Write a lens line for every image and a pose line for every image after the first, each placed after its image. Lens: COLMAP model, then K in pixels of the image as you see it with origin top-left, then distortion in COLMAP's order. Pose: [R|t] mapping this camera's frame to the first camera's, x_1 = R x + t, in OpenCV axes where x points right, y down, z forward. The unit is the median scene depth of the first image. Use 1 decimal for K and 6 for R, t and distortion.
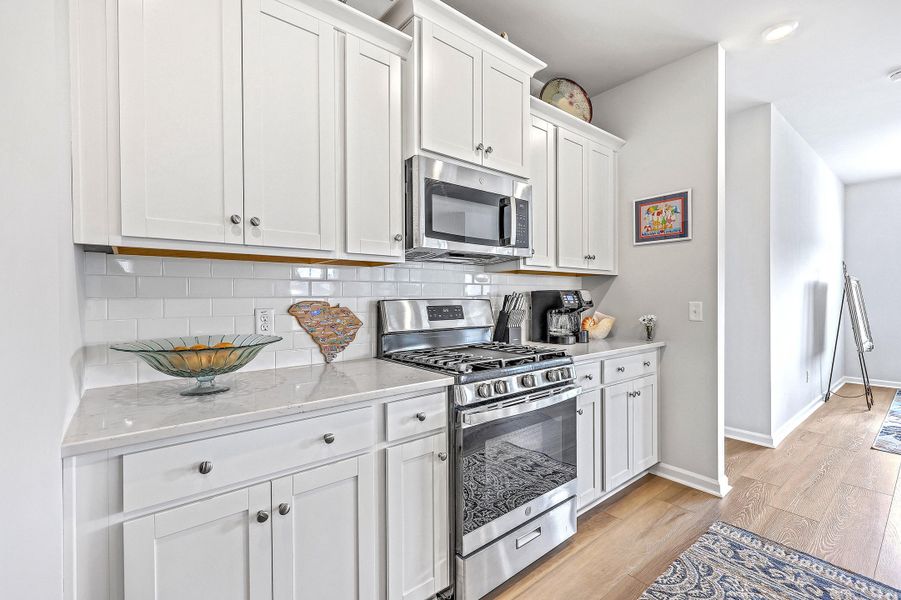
lens RADIAL K [[396.9, 0, 450.5], [0, 396.9, 300.0], [0, 0, 1]] dist [0.003850, 0.000733]
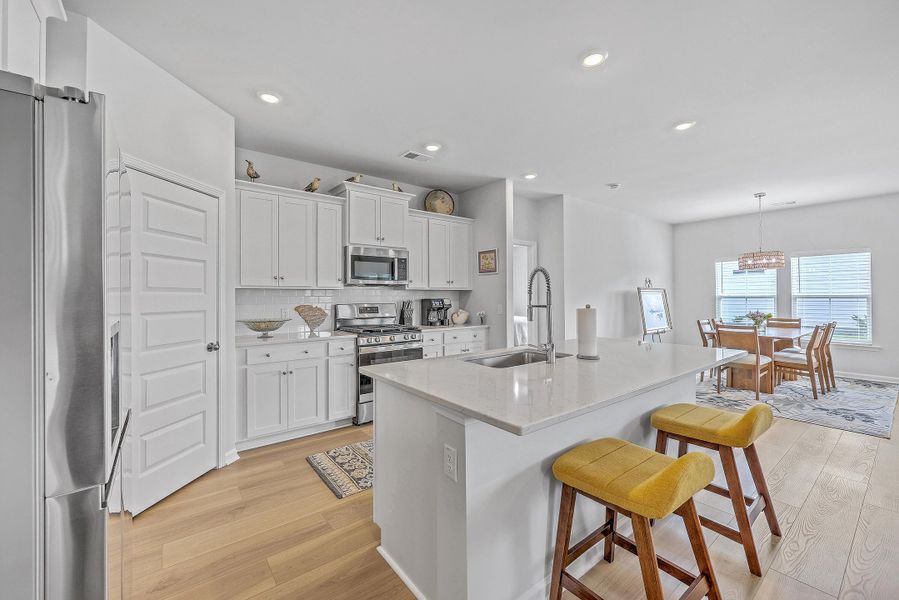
lens RADIAL K [[368.5, 0, 450.4], [0, 368.5, 295.5], [0, 0, 1]] dist [0.000488, 0.000080]
pose [[0.999821, 0.000425, -0.018916, 0.504864], [-0.000572, 0.999970, -0.007773, -0.034317], [0.018912, 0.007783, 0.999791, -1.070774]]
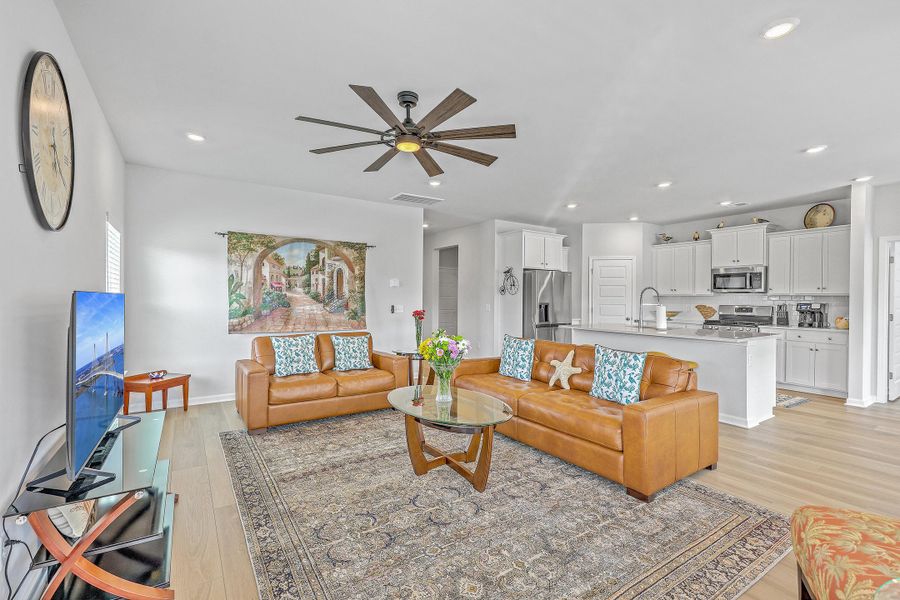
lens RADIAL K [[421.7, 0, 450.0], [0, 421.7, 300.0], [0, 0, 1]] dist [0.000553, -0.000008]
pose [[-0.085077, 0.012754, -0.996293, 3.672791], [-0.010857, 0.999847, 0.013726, -0.070088], [0.996315, 0.011984, -0.084926, -1.064931]]
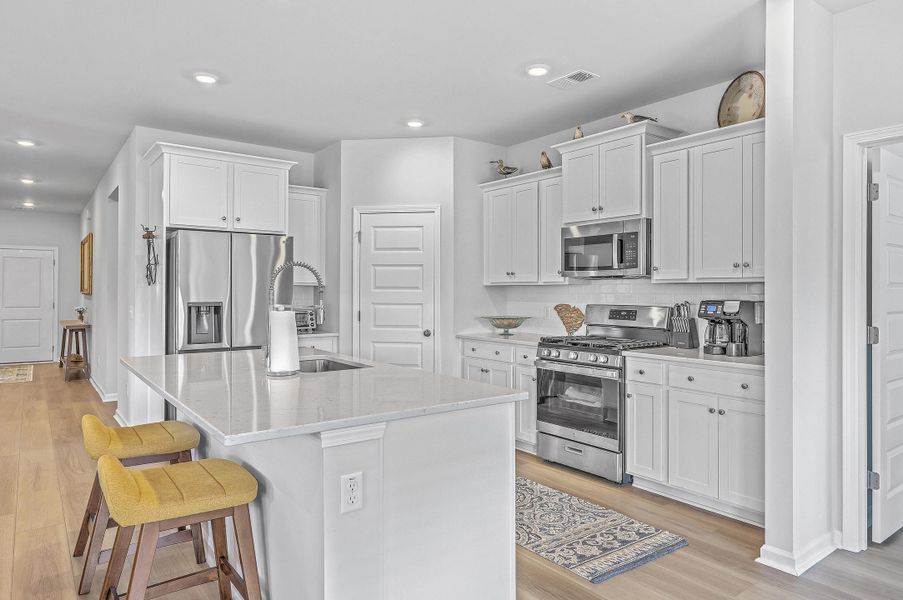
lens RADIAL K [[586.5, 0, 451.5], [0, 586.5, 300.0], [0, 0, 1]] dist [0.001667, 0.001491]
pose [[-0.062815, 0.020962, -0.997805, 2.292572], [-0.008273, 0.999734, 0.021524, -0.066639], [0.997991, 0.009607, -0.062625, 0.544947]]
